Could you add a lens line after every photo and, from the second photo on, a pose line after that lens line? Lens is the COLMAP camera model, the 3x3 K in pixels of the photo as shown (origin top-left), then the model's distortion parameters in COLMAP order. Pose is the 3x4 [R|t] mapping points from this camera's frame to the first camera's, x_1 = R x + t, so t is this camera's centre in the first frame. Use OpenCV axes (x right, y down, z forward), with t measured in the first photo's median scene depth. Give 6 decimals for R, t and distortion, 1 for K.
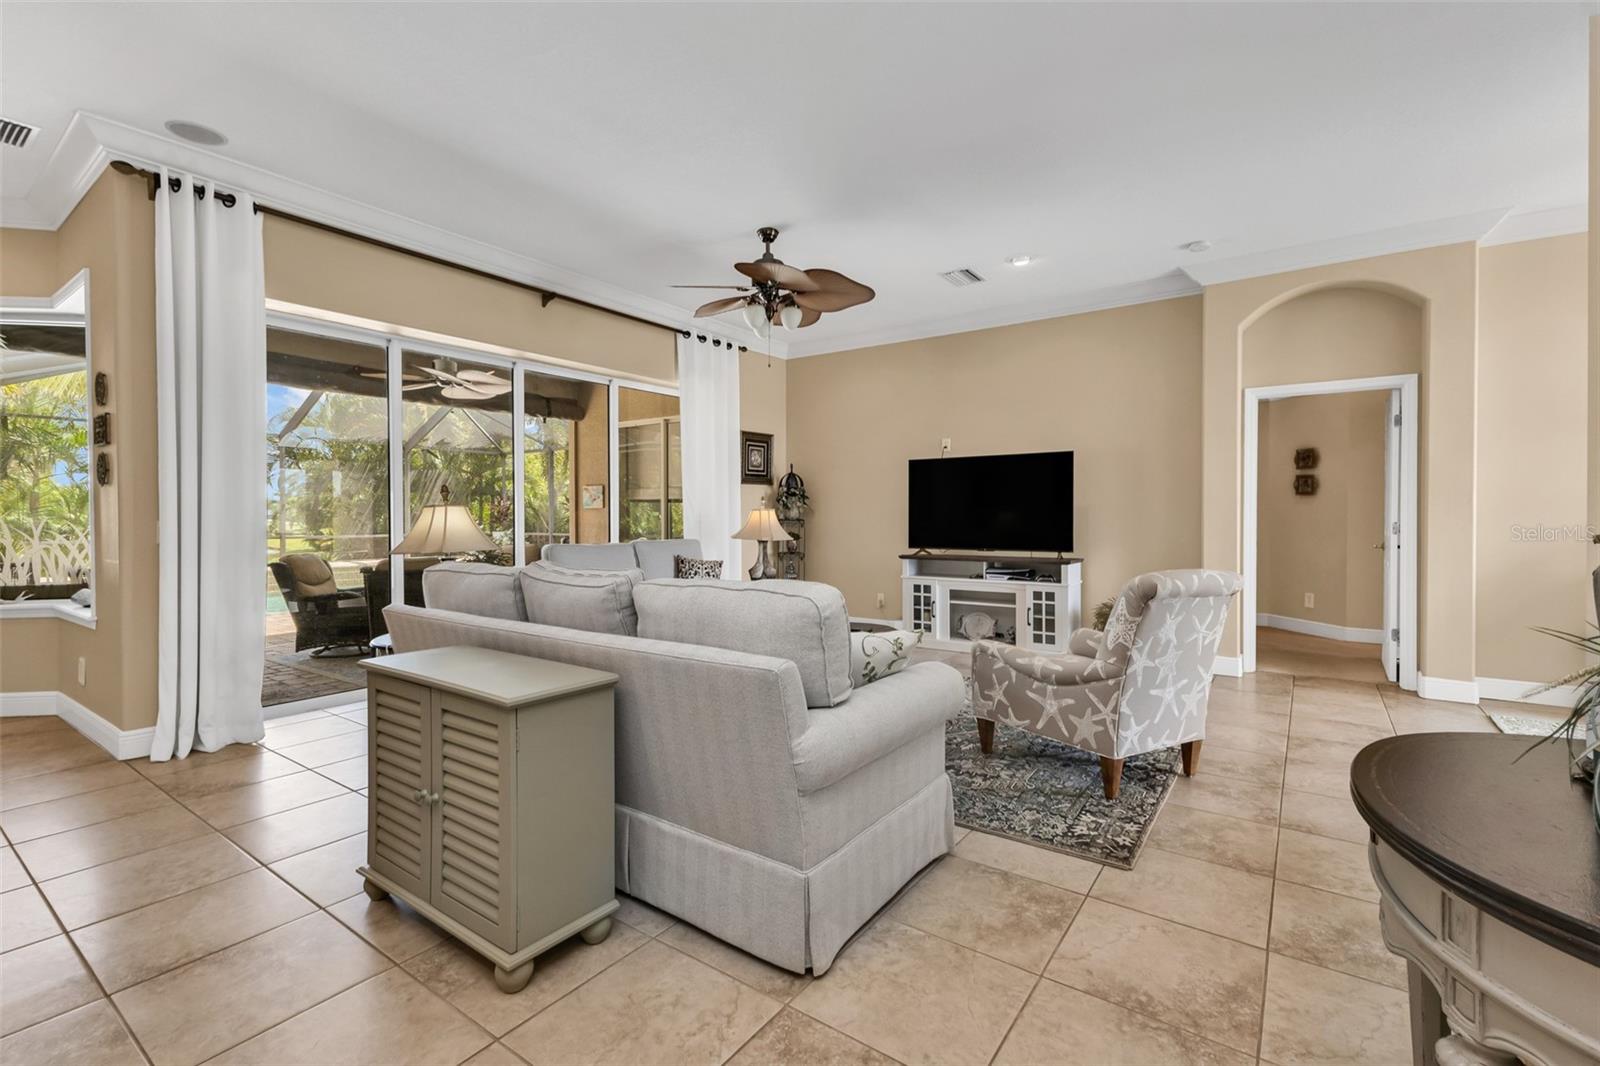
lens RADIAL K [[703.2, 0, 804.4], [0, 703.2, 527.7], [0, 0, 1]] dist [0.011741, 0.000040]
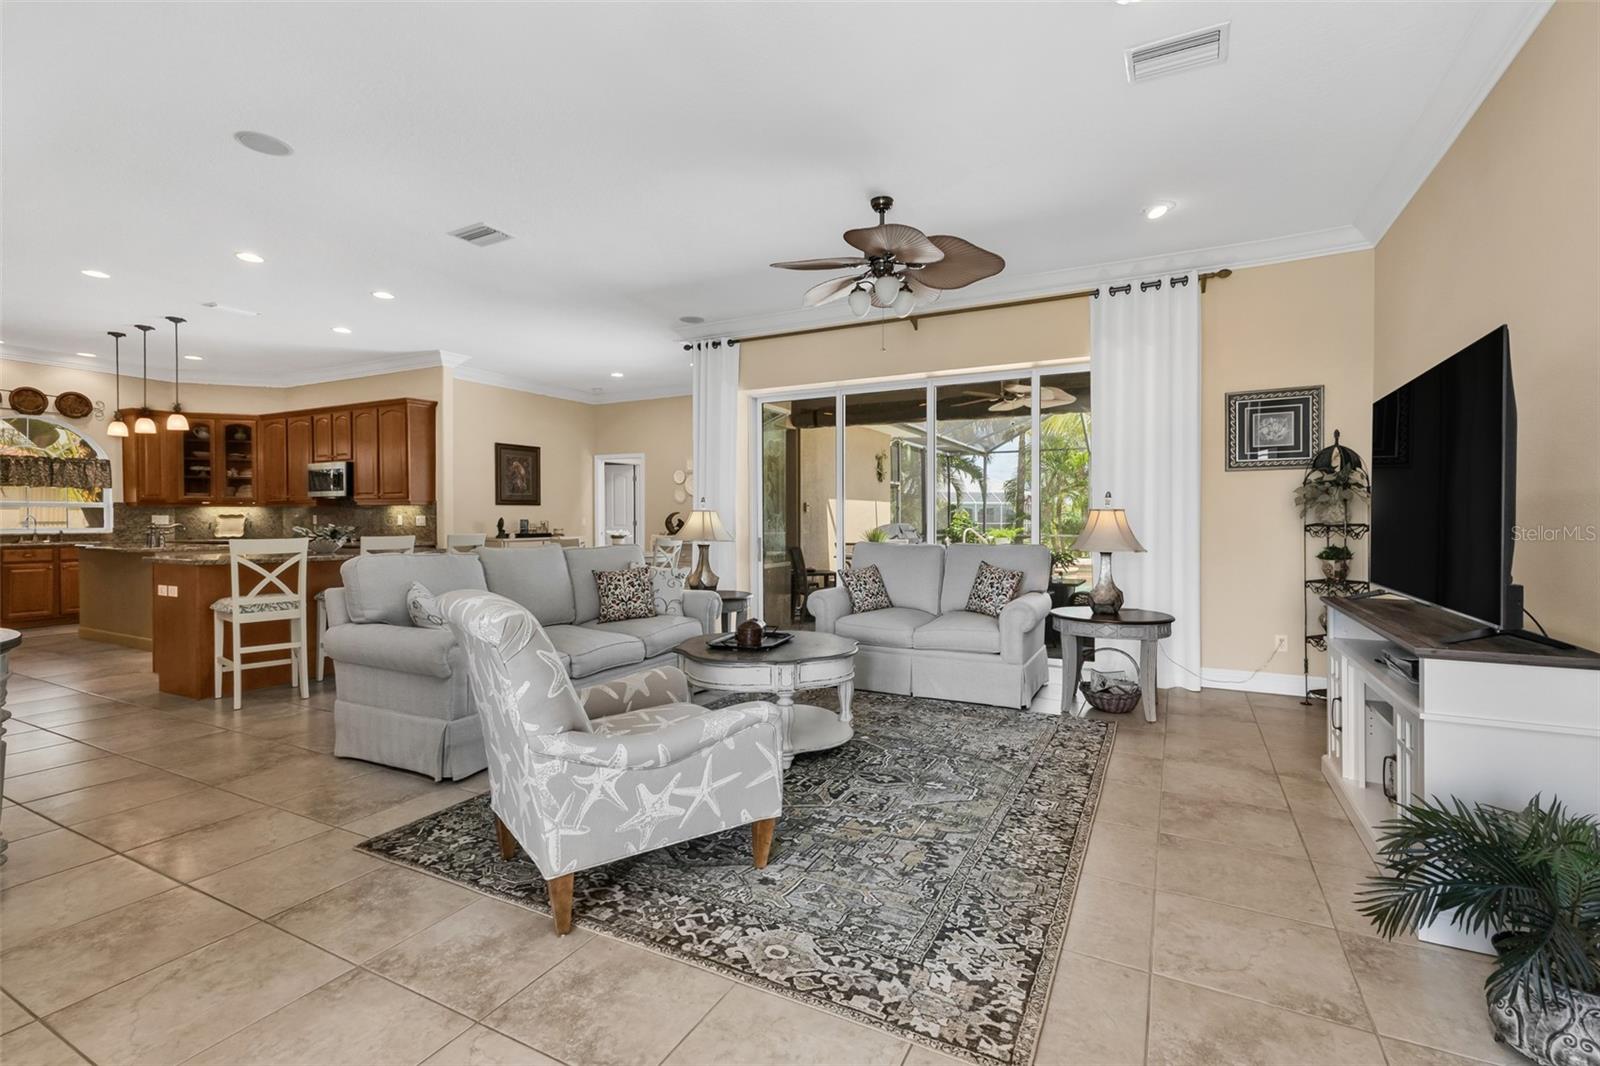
lens RADIAL K [[704.3, 0, 801.8], [0, 704.3, 521.3], [0, 0, 1]] dist [0.012441, 0.000509]
pose [[0.144783, 0.009747, -0.989415, 1.317049], [-0.018617, 0.999801, 0.007125, -0.026560], [0.989288, 0.017388, 0.144936, 1.225820]]
